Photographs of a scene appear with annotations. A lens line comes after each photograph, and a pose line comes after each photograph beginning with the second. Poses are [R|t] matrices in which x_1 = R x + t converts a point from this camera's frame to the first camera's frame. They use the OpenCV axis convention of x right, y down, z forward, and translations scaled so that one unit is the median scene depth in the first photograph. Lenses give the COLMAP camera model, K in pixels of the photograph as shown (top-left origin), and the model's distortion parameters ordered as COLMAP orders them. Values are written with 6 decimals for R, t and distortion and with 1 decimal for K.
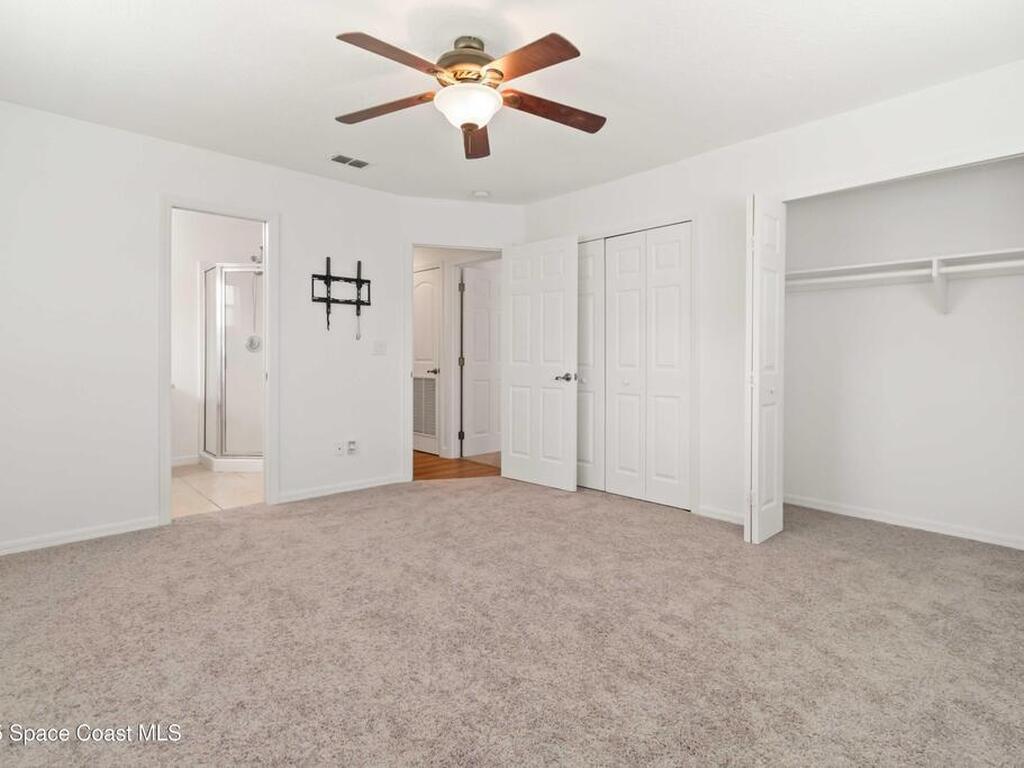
lens RADIAL K [[547.6, 0, 513.5], [0, 547.6, 363.0], [0, 0, 1]] dist [0.023496, -0.000289]
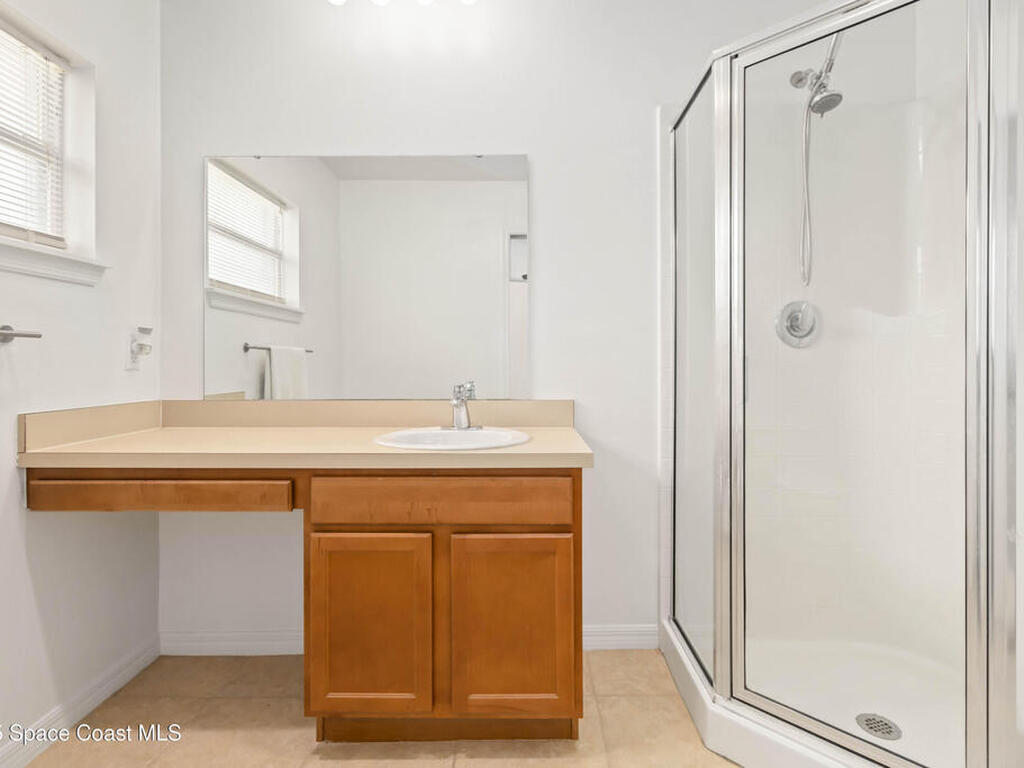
lens RADIAL K [[547.6, 0, 513.5], [0, 547.6, 363.0], [0, 0, 1]] dist [0.023496, -0.000289]
pose [[0.717425, -0.000219, -0.696635, -0.383960], [-0.006458, 0.999955, -0.006966, -0.006763], [0.696605, 0.009496, 0.717392, 0.668046]]
